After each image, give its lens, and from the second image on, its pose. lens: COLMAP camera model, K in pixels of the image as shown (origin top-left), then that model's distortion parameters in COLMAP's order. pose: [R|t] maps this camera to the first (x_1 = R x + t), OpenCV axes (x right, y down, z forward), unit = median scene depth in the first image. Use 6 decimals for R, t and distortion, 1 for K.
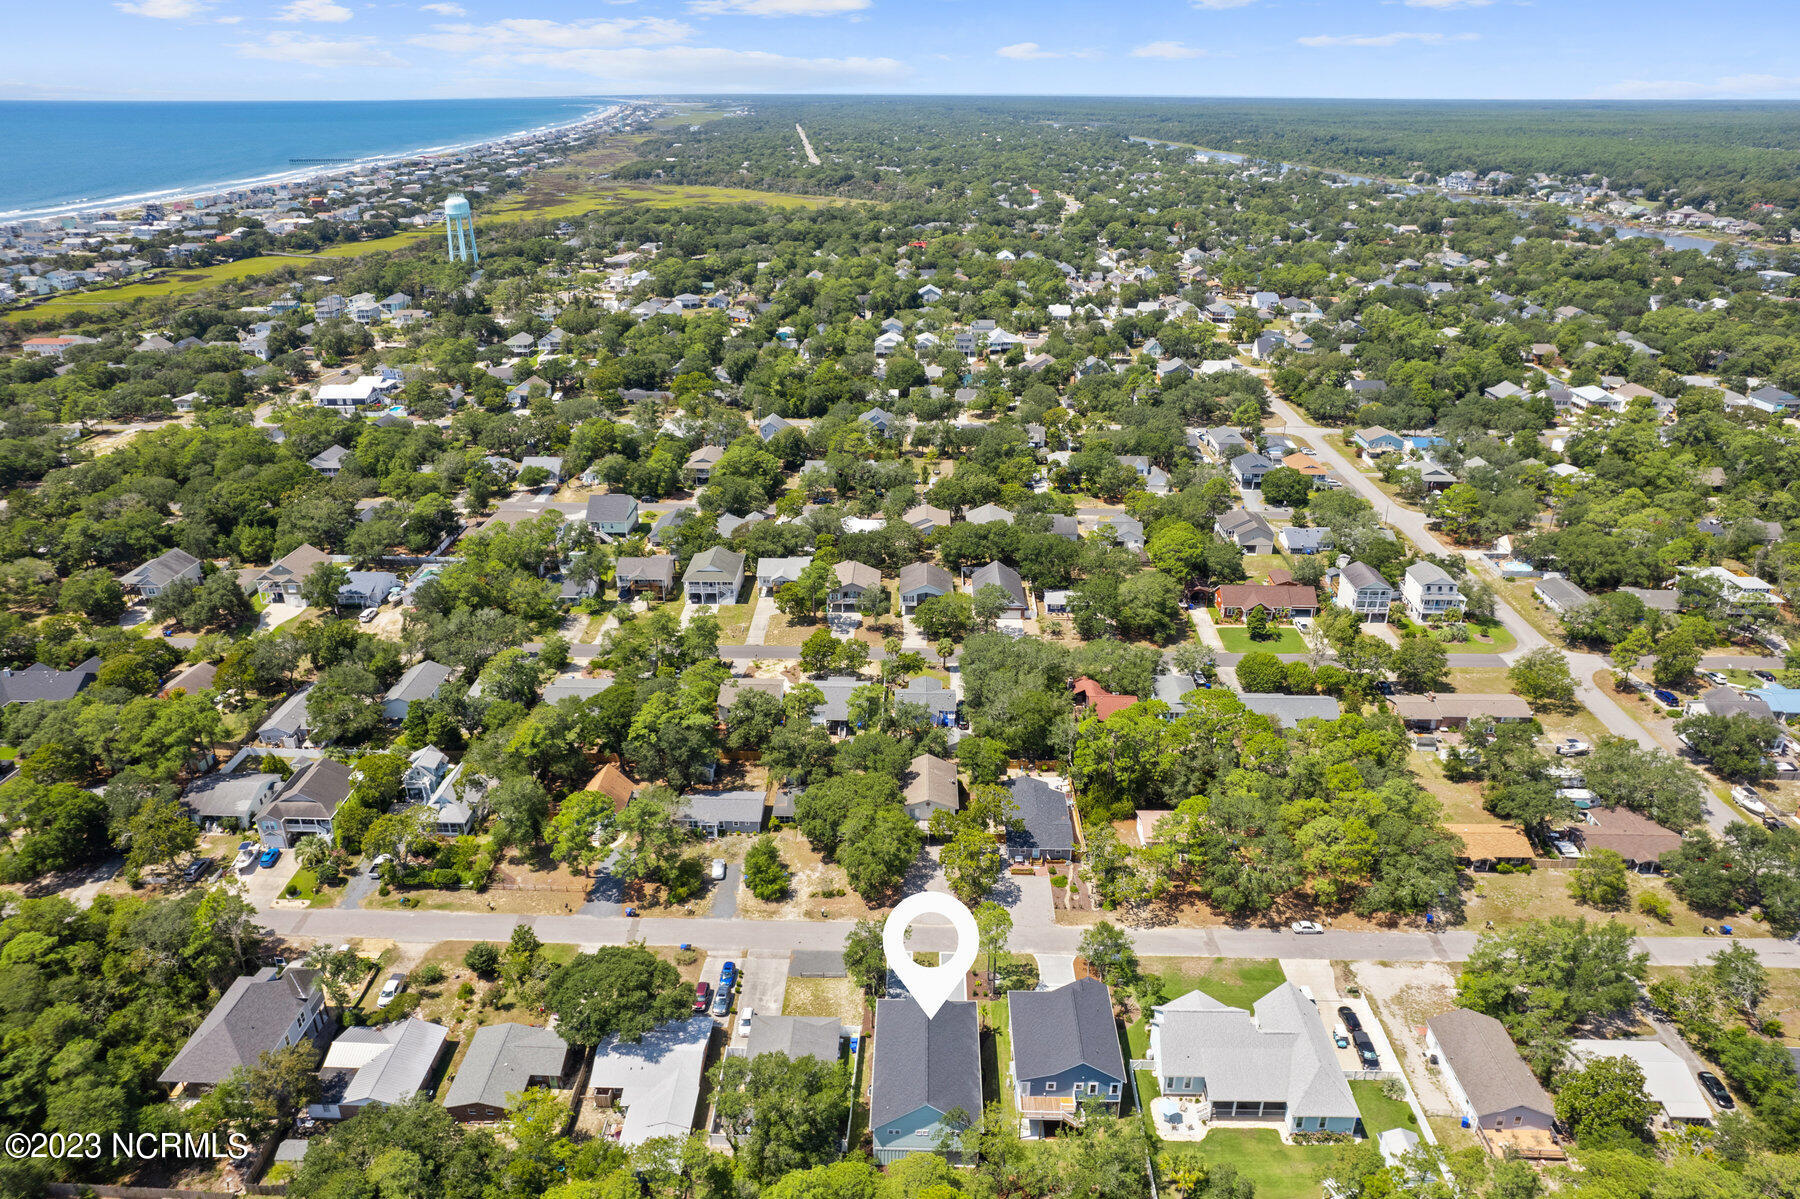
lens RADIAL K [[1178.4, 0, 900.0], [0, 1178.4, 599.5], [0, 0, 1]] dist [-0.087326, 0.084417]
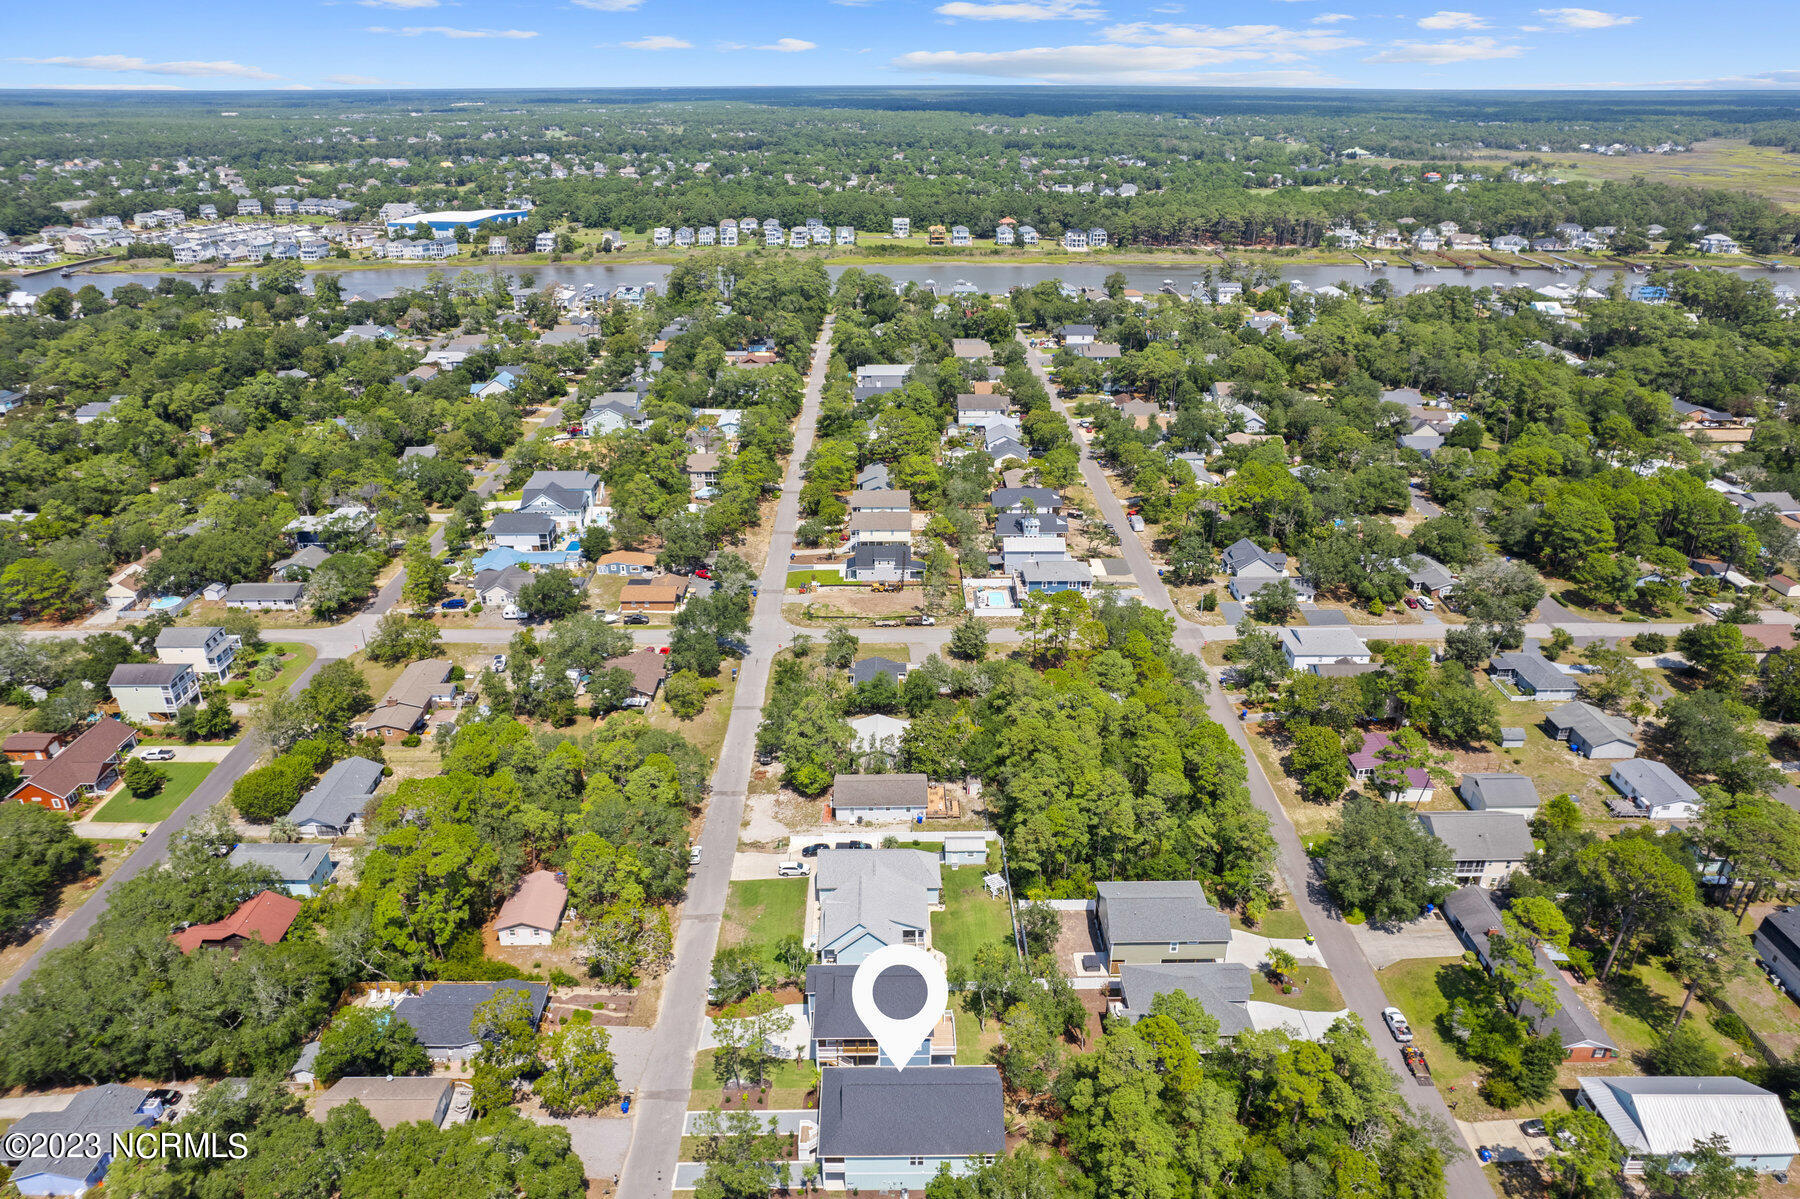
lens RADIAL K [[1155.6, 0, 900.0], [0, 1155.6, 599.5], [0, 0, 1]] dist [-0.091942, 0.081142]
pose [[-0.033936, -0.417671, 0.907964, -0.568512], [0.402997, 0.825637, 0.394862, -0.280778], [-0.914572, 0.379307, 0.140301, 0.630669]]
